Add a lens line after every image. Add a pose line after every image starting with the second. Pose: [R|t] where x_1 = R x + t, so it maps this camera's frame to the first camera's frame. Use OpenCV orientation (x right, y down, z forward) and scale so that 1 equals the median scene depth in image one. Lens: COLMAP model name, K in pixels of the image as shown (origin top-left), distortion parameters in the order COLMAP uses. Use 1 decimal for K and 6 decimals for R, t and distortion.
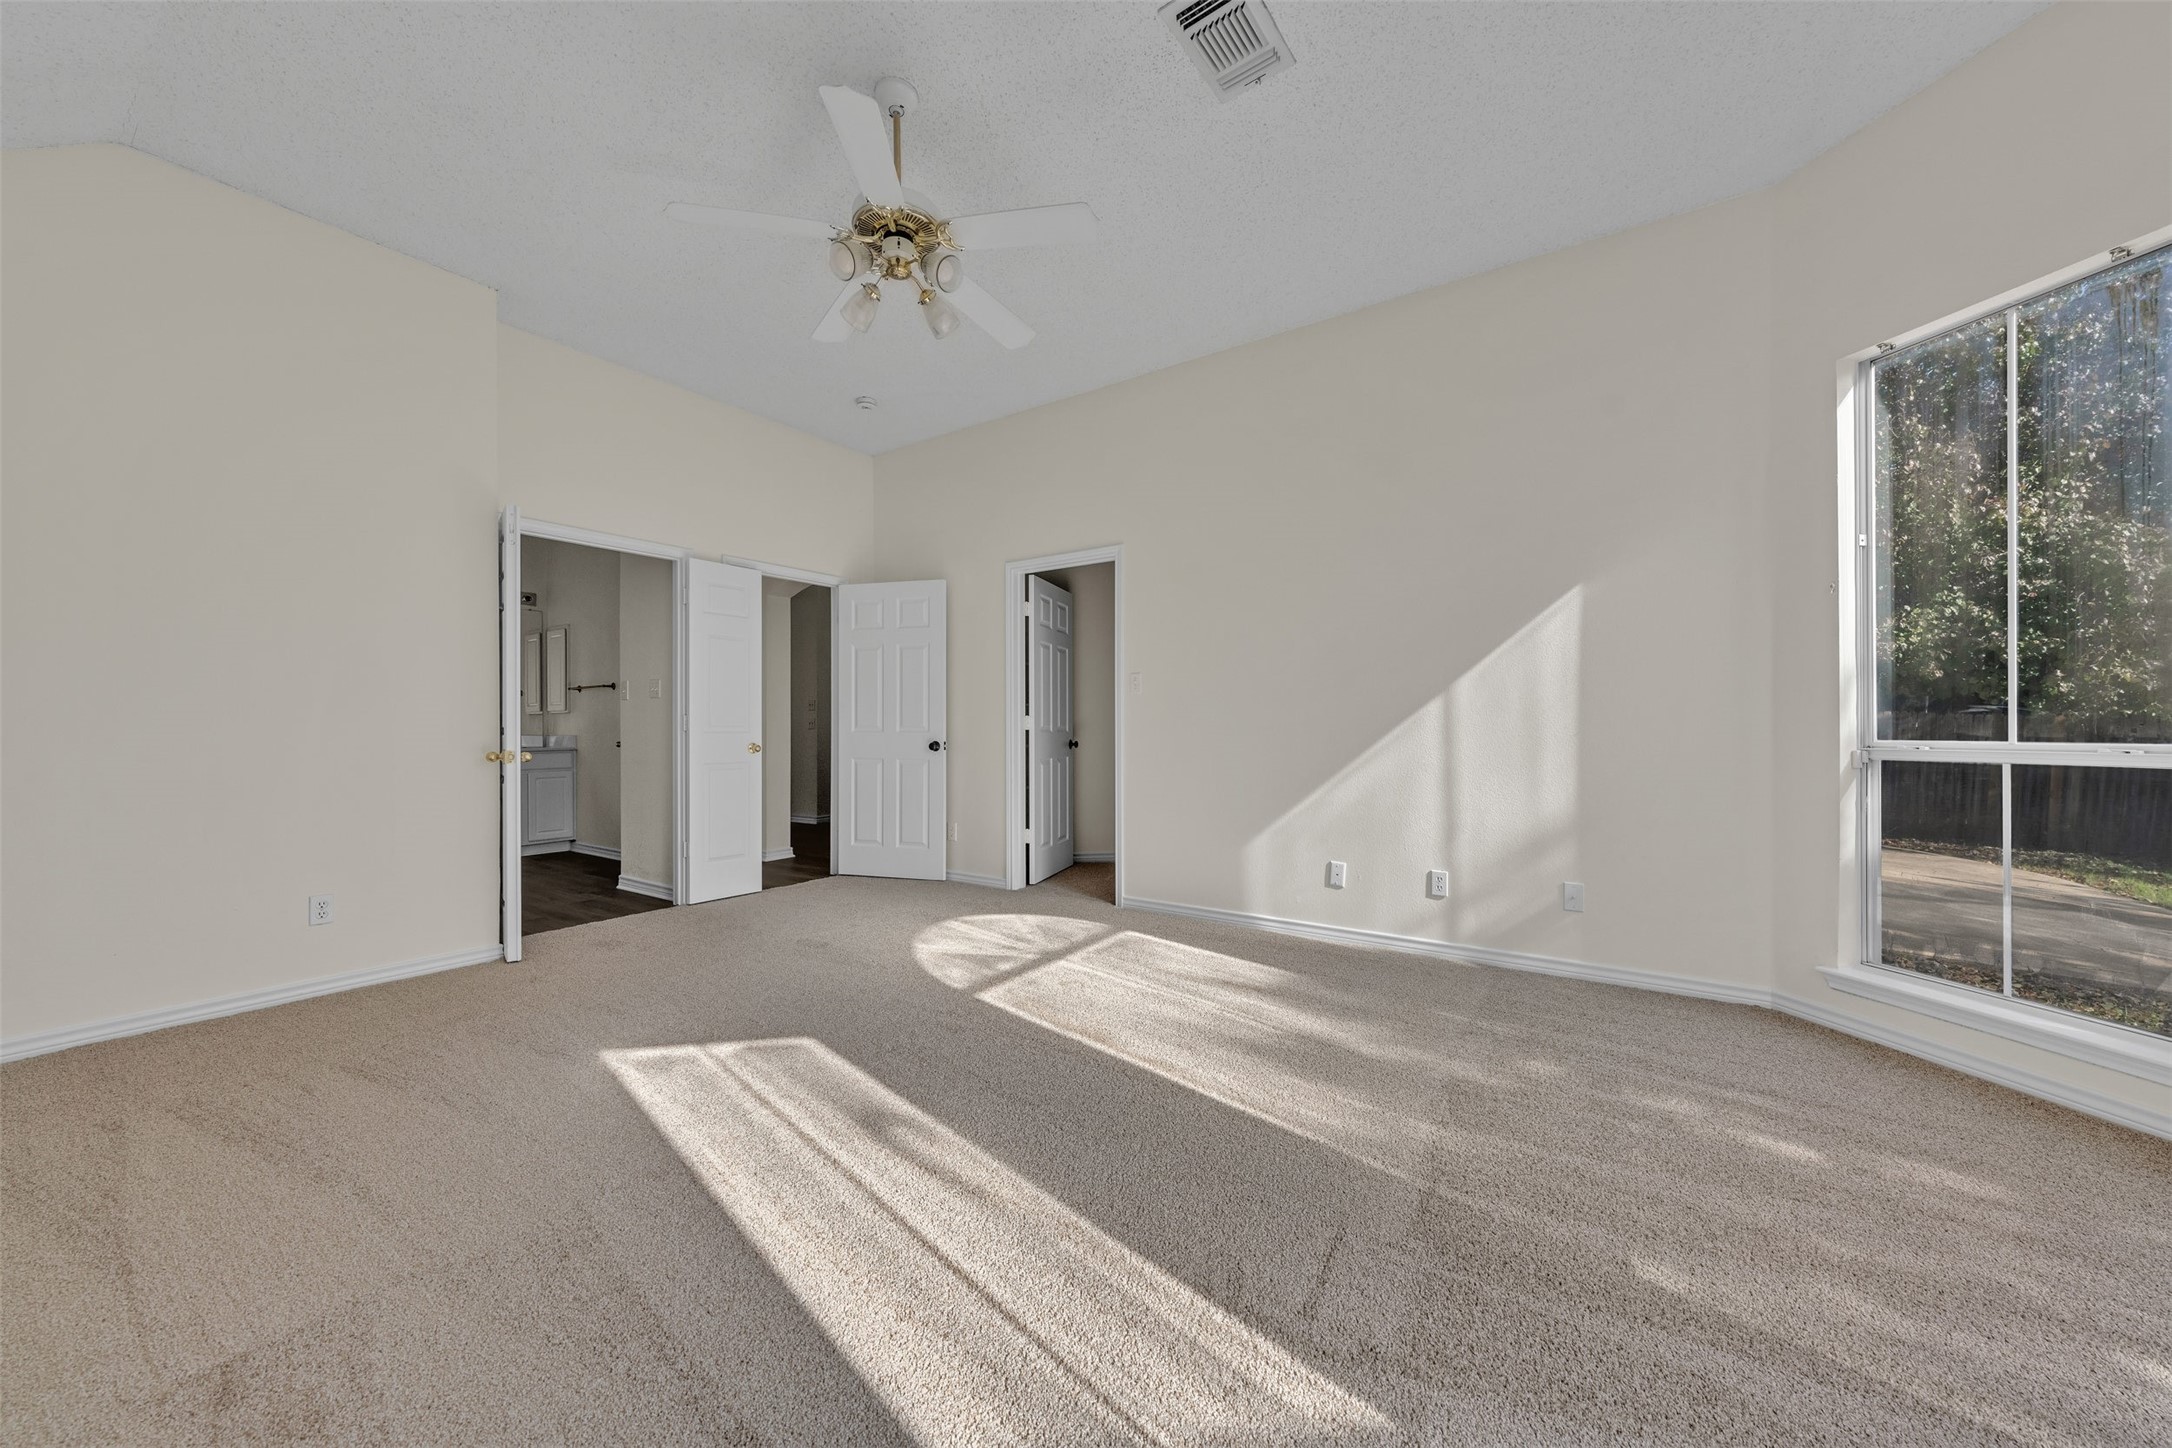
lens RADIAL K [[754.8, 0, 1086.0], [0, 754.8, 724.0], [0, 0, 1]] dist [-0.002822, -0.000378]
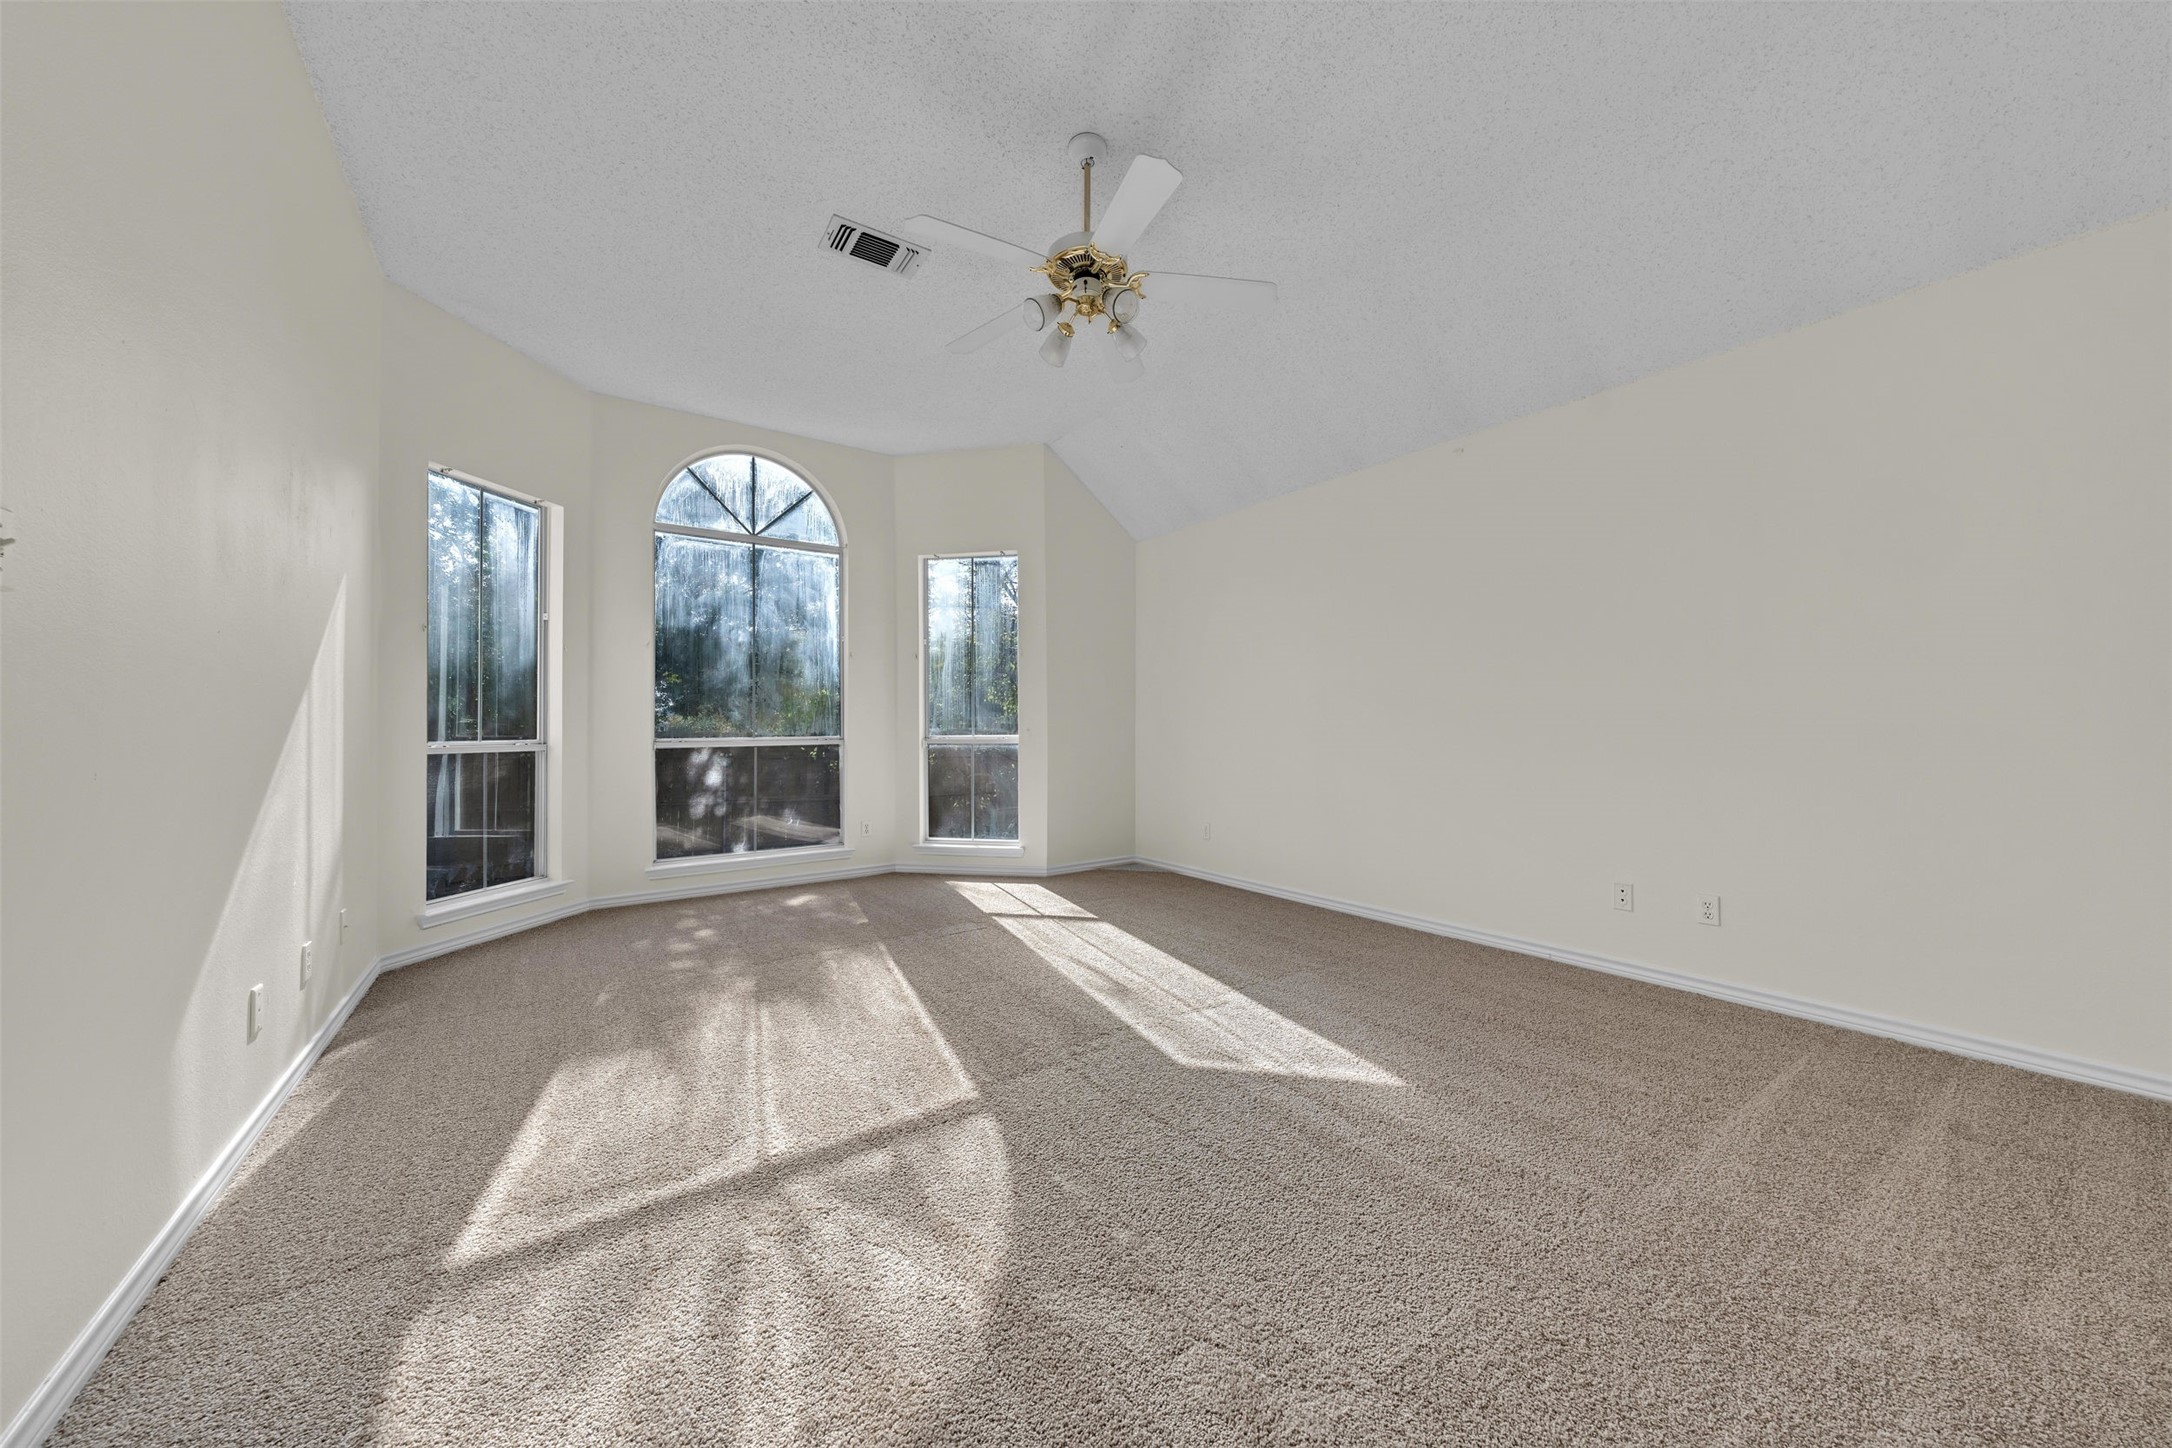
lens RADIAL K [[754.8, 0, 1086.0], [0, 754.8, 724.0], [0, 0, 1]] dist [-0.002822, -0.000378]
pose [[-0.939267, 0.012905, 0.342946, -0.456133], [0.007917, 0.999842, -0.015941, 0.012661], [-0.343097, -0.012258, -0.939220, 1.506153]]
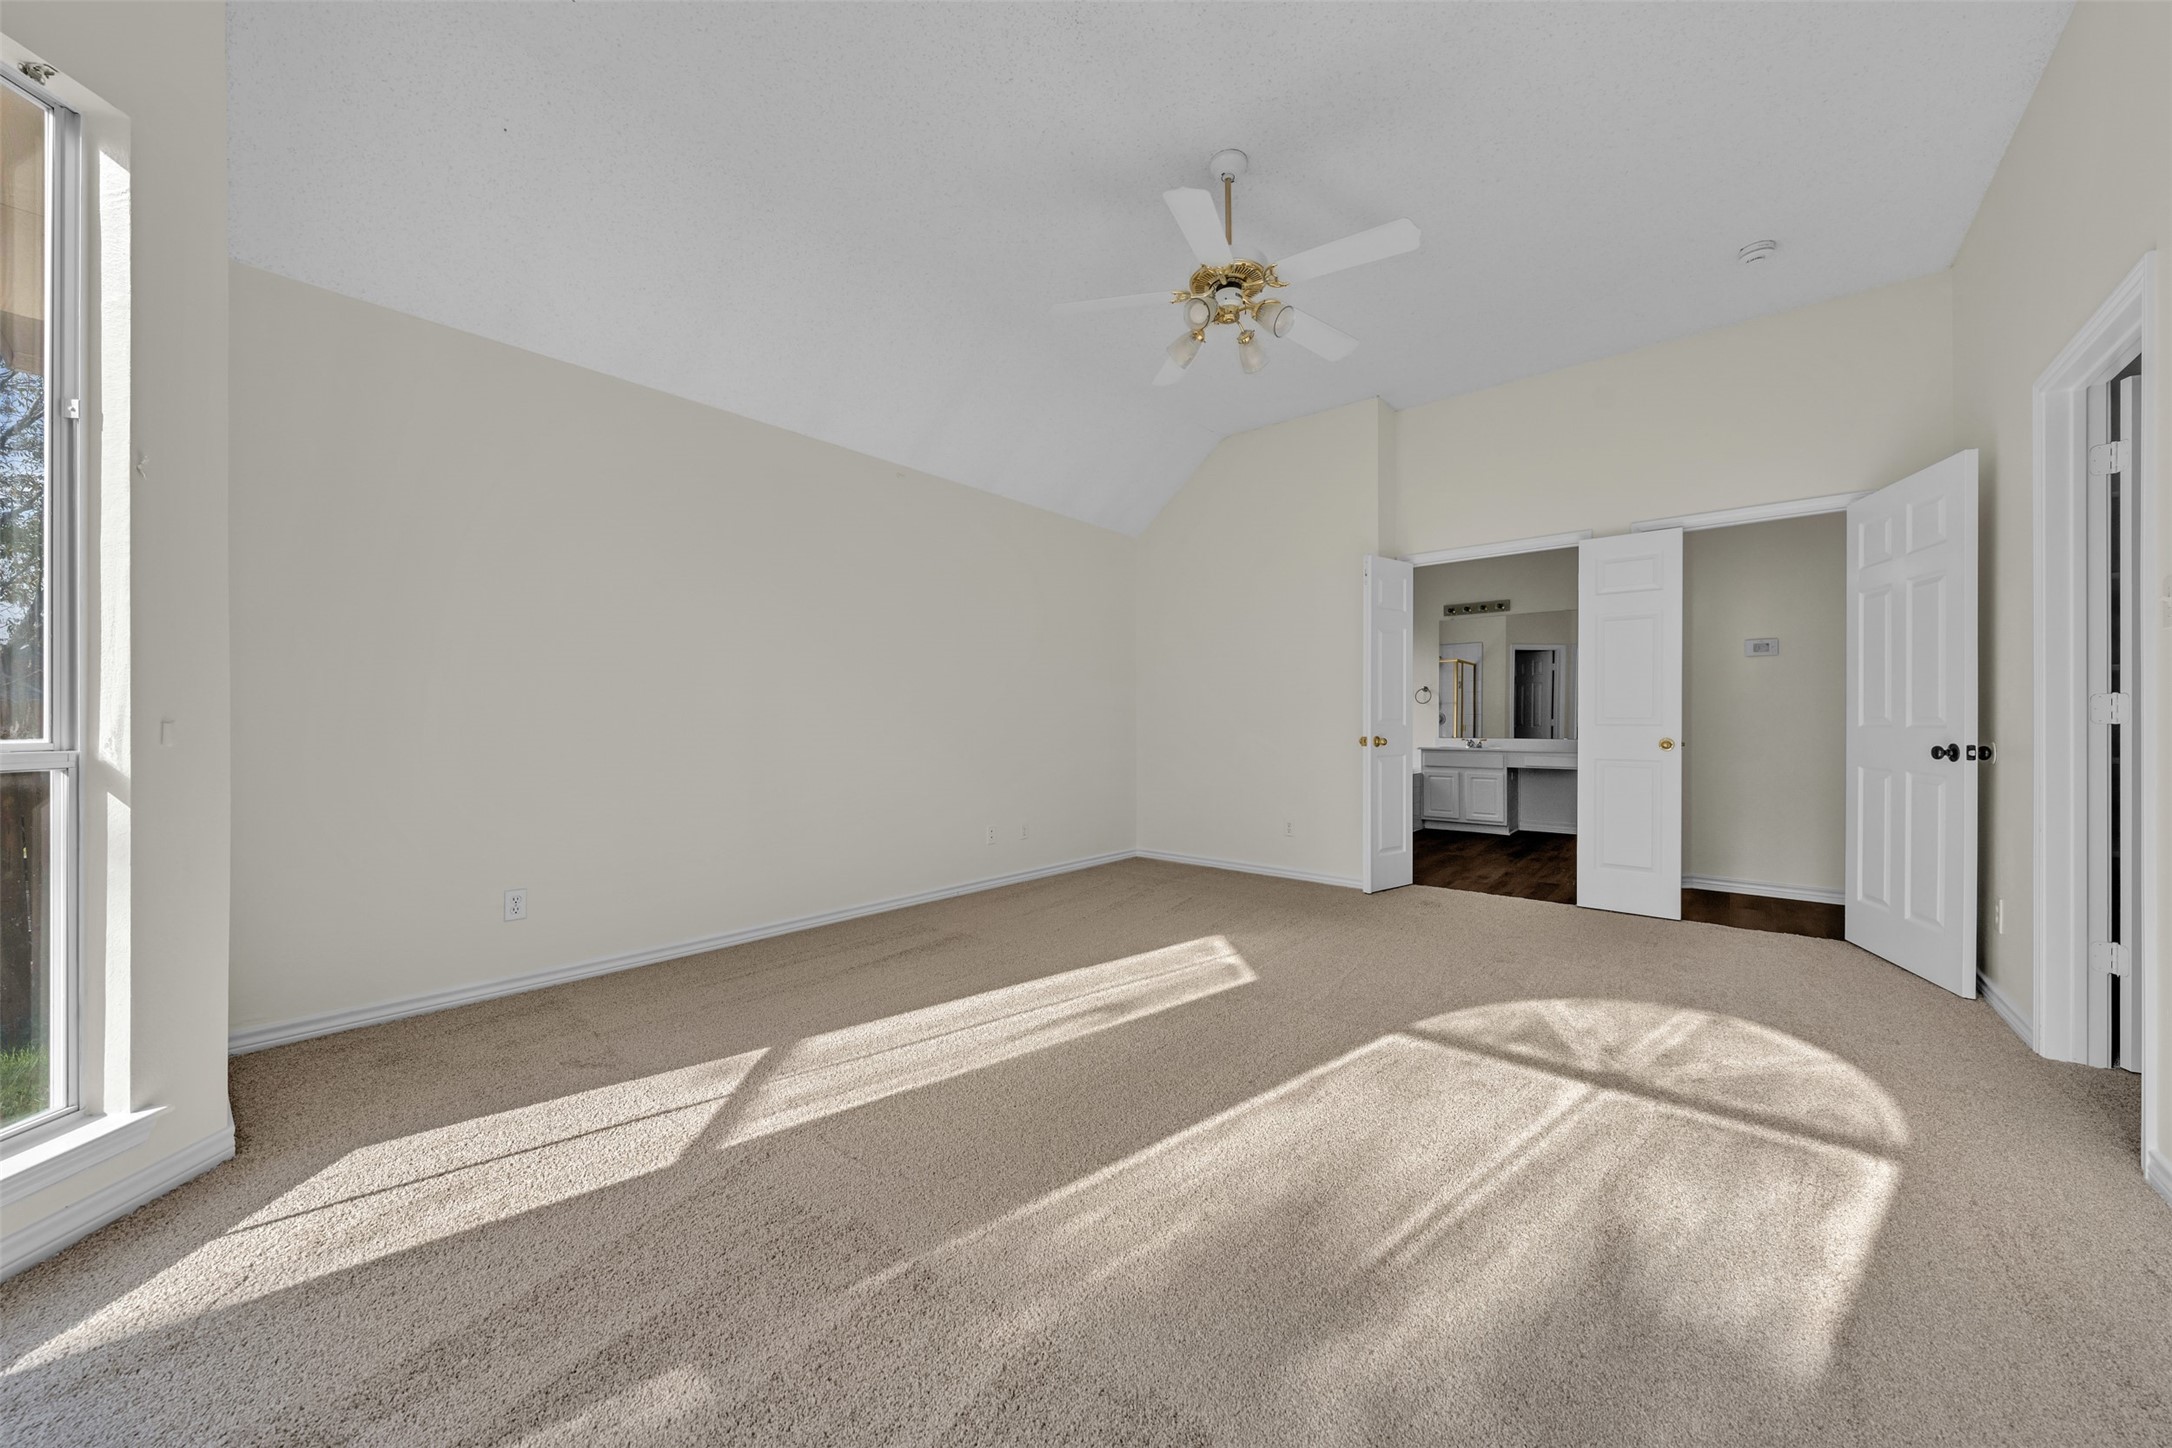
lens RADIAL K [[754.8, 0, 1086.0], [0, 754.8, 724.0], [0, 0, 1]] dist [-0.002822, -0.000378]
pose [[-0.100561, 0.005460, -0.994916, 0.669223], [0.004006, 0.999979, 0.005083, 0.004280], [0.994923, -0.003475, -0.100581, 0.673784]]
